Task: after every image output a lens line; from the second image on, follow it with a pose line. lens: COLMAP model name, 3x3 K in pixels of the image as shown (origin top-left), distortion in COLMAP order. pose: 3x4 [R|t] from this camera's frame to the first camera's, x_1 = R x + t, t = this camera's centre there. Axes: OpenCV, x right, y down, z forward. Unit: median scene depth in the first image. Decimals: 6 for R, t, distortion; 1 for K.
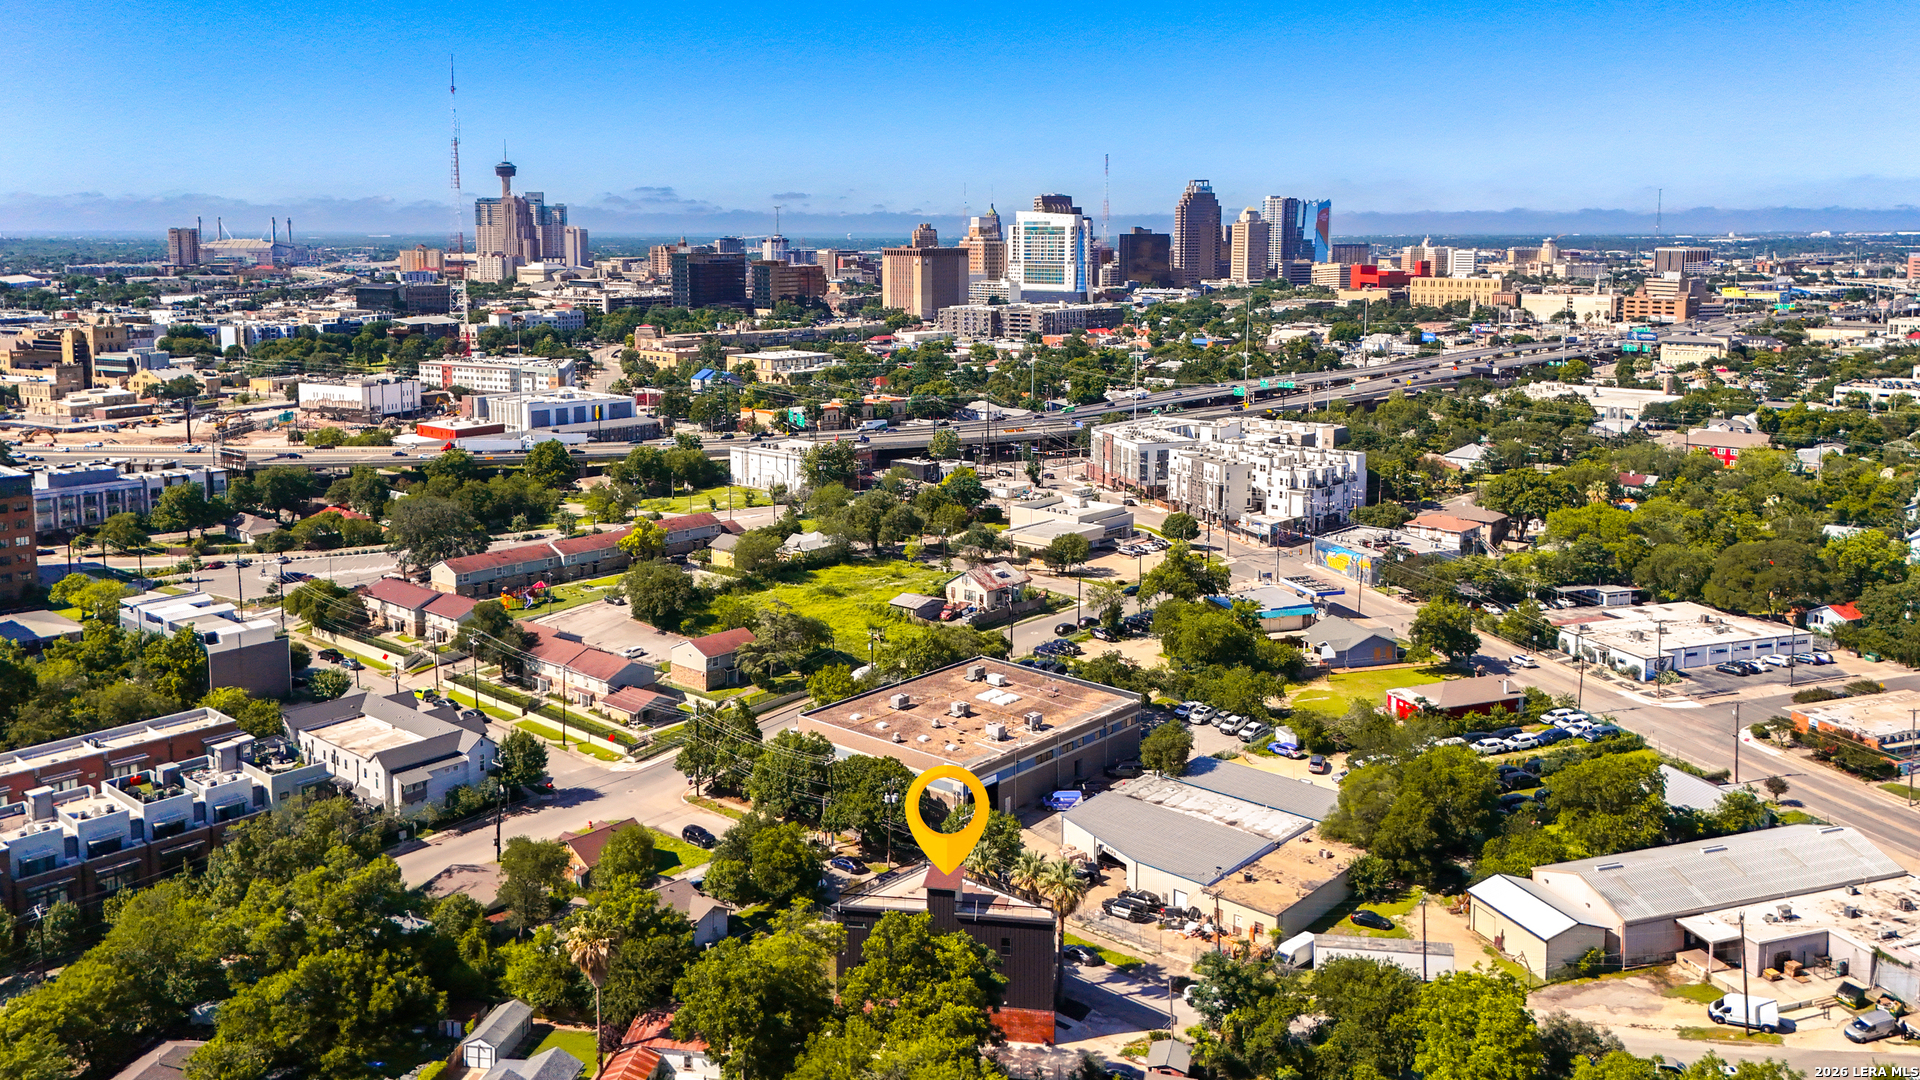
lens RADIAL K [[1488.7, 0, 958.8], [0, 1488.7, 535.3], [0, 0, 1]] dist [0.041295, -0.010666]
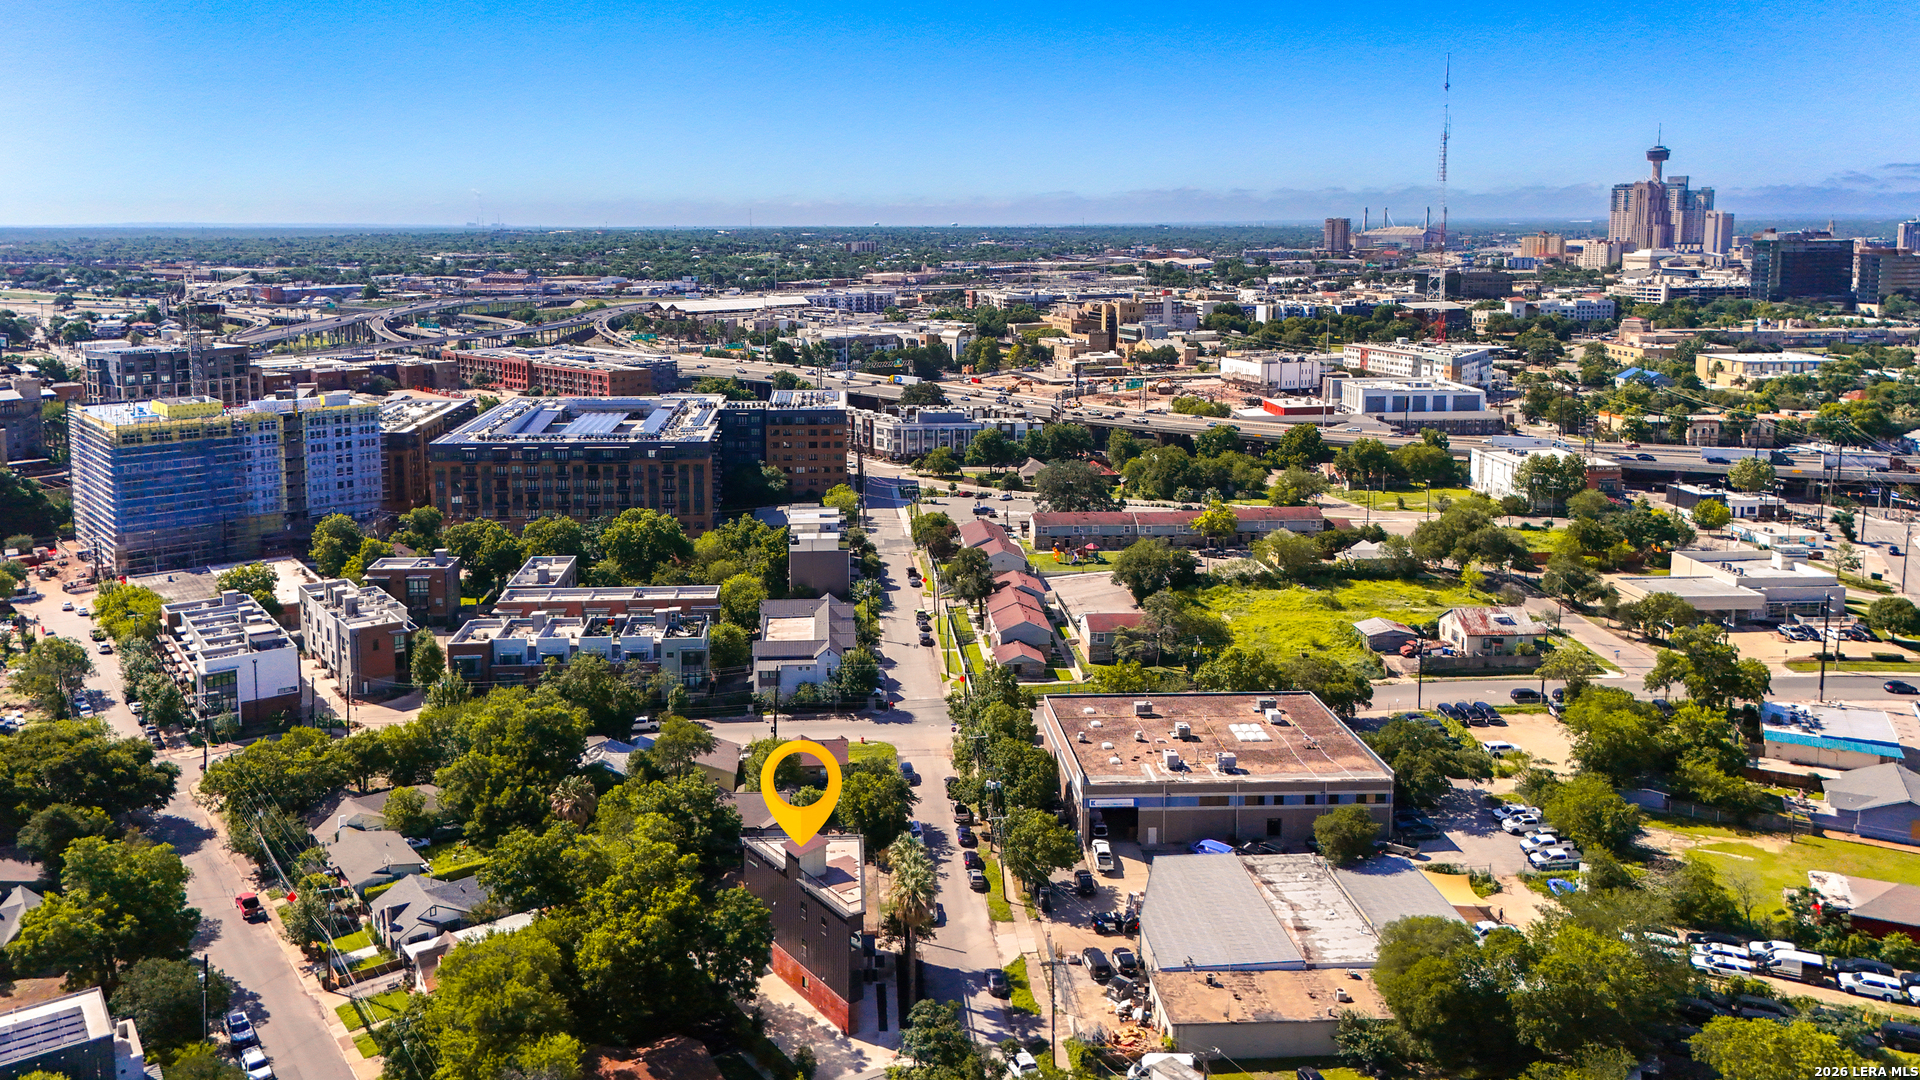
lens RADIAL K [[1398.4, 0, 871.4], [0, 1398.4, 443.4], [0, 0, 1]] dist [0.062867, -0.058565]
pose [[0.703066, 0.106979, -0.703032, 0.099740], [-0.136489, 0.990539, 0.014233, -0.010905], [0.697904, 0.085949, 0.711016, 0.041770]]
